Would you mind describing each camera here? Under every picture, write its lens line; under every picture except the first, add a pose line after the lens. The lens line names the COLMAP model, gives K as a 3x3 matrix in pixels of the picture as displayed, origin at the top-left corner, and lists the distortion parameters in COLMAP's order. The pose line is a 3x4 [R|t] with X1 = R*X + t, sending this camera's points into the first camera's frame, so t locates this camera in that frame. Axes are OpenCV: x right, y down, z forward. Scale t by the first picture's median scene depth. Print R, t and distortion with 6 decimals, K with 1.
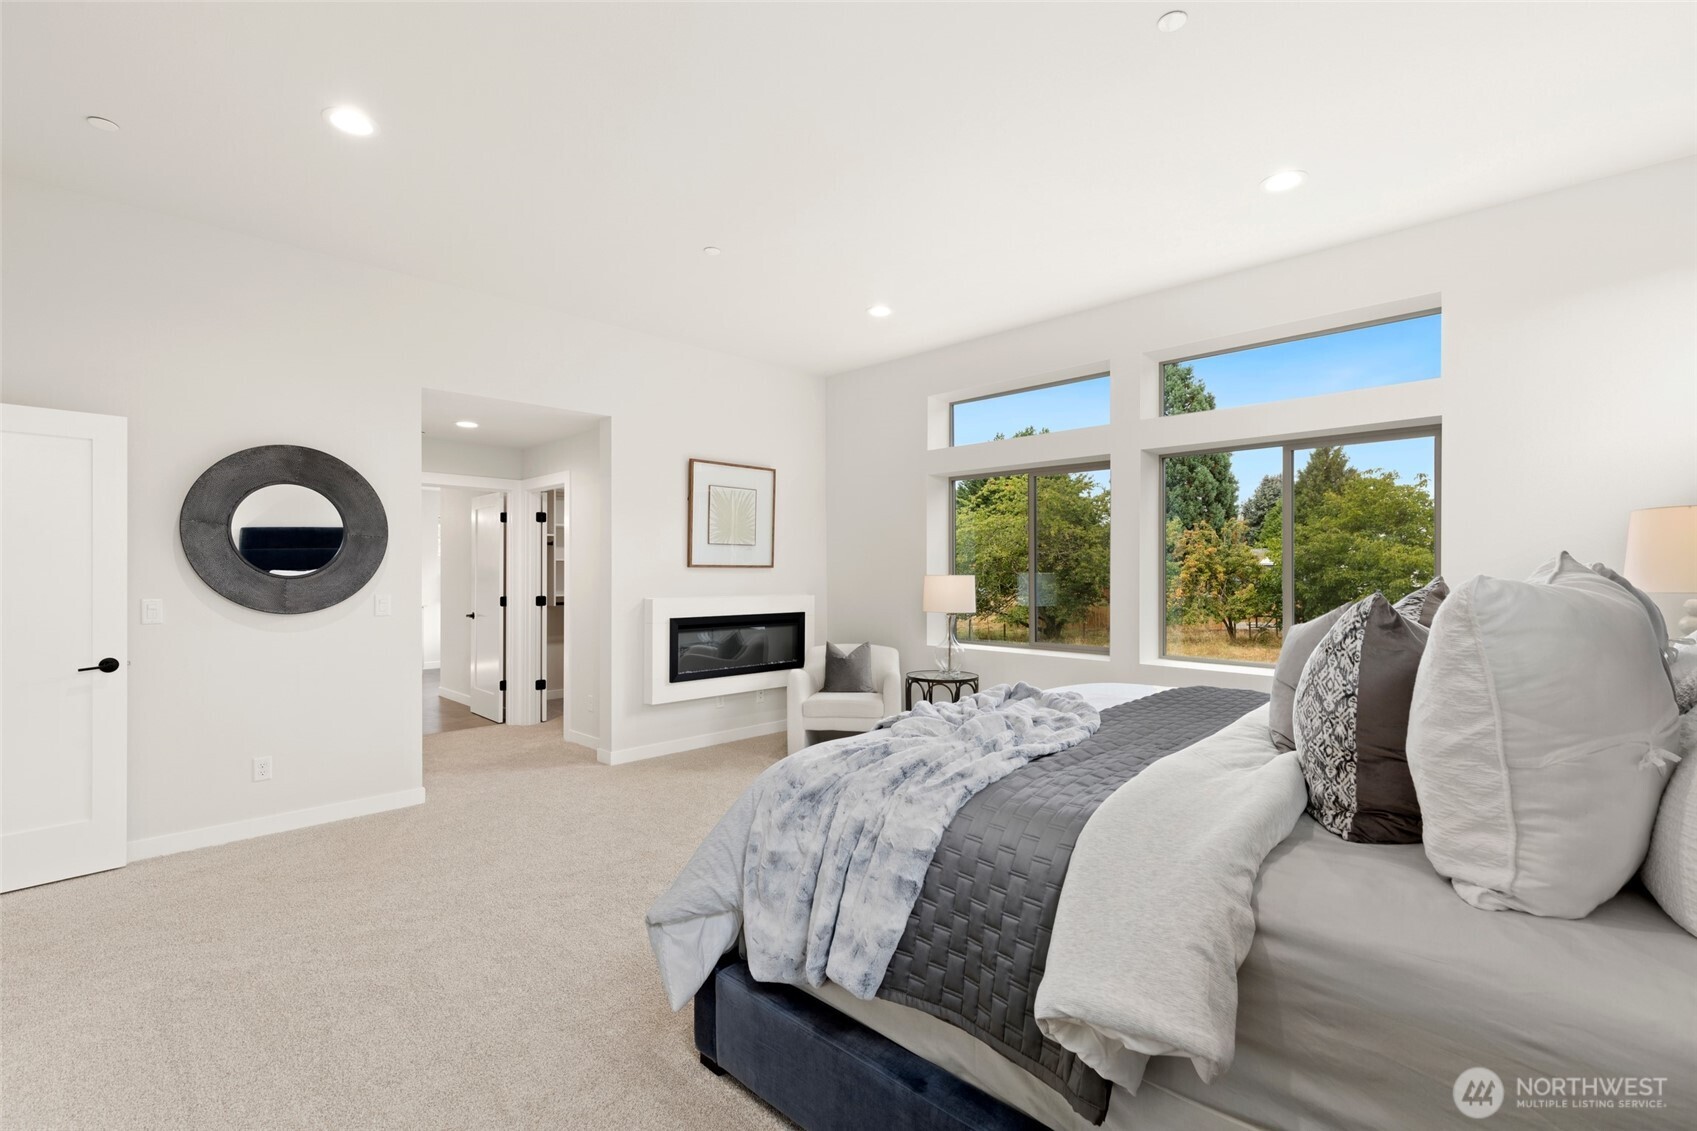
lens RADIAL K [[766.9, 0, 853.2], [0, 766.9, 561.9], [0, 0, 1]] dist [0.008069, -0.000636]
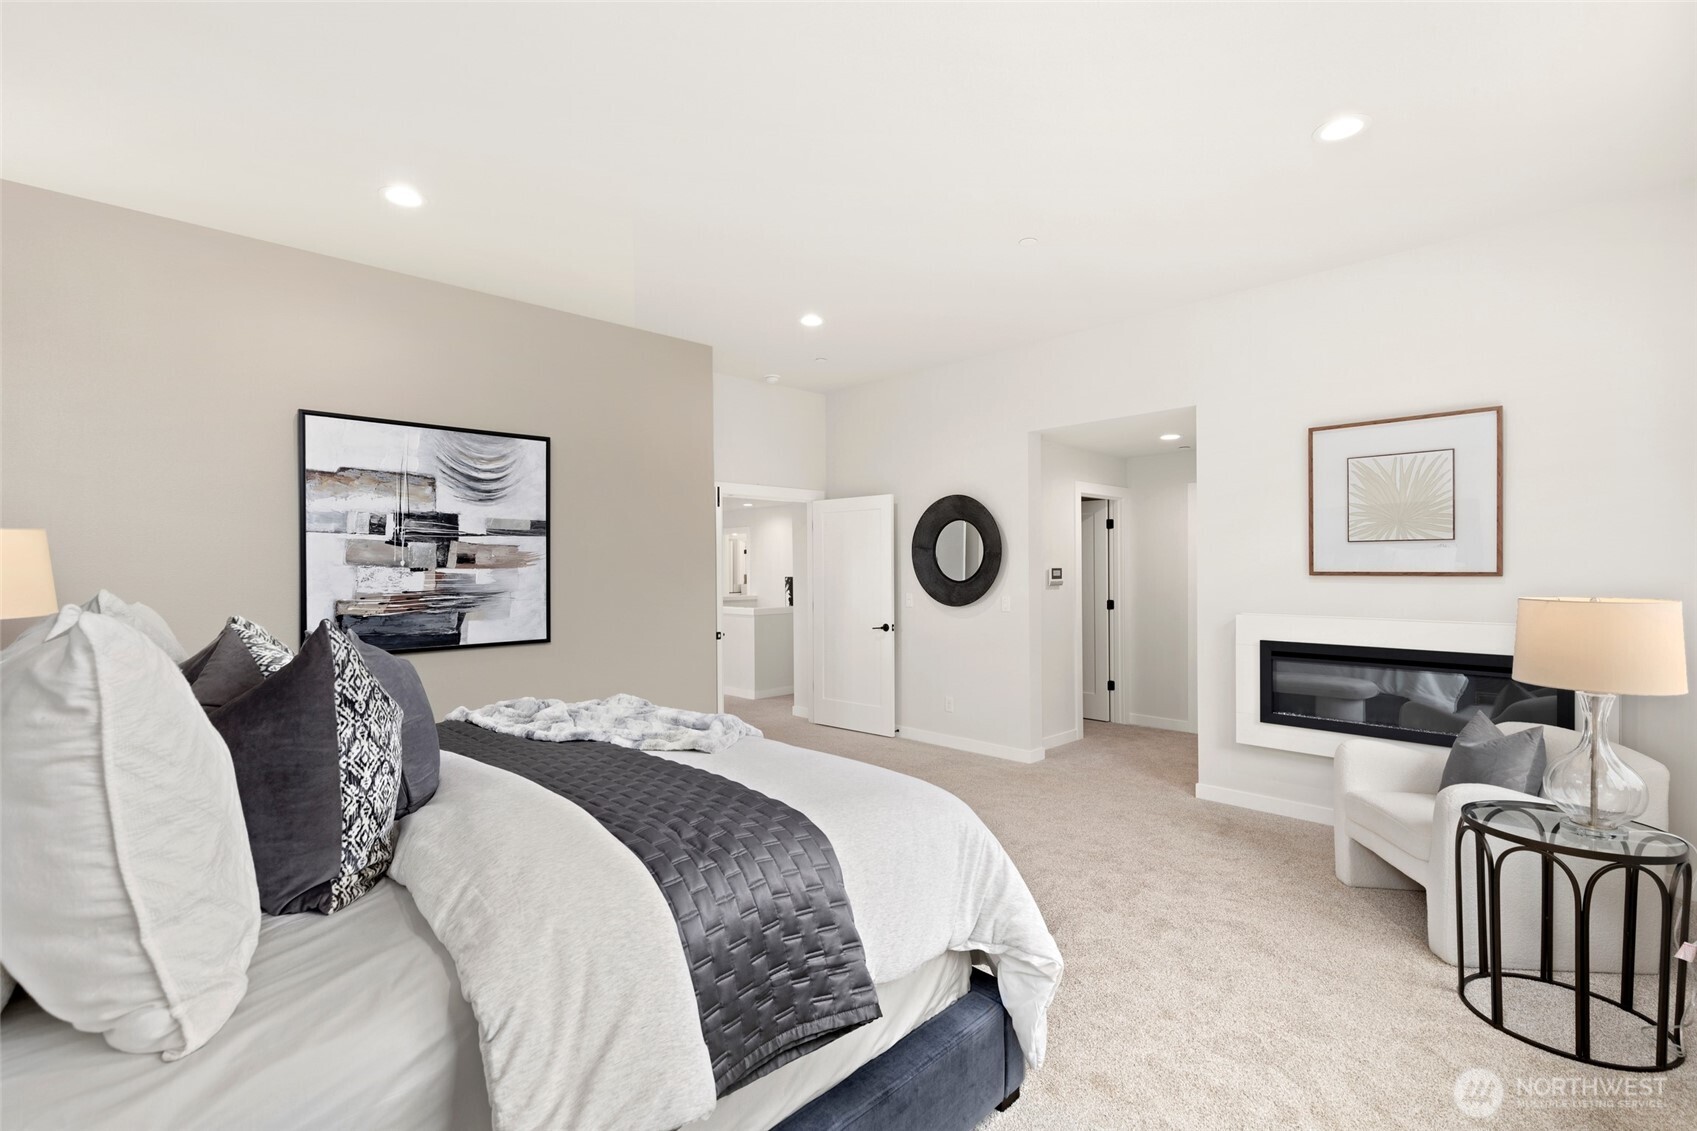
lens RADIAL K [[766.9, 0, 851.9], [0, 766.9, 571.4], [0, 0, 1]] dist [0.008069, -0.000636]
pose [[-0.022705, 0.006145, -0.999723, 0.579192], [0.017583, 0.999829, 0.005747, -0.009539], [0.999588, -0.017448, -0.022809, 0.620917]]
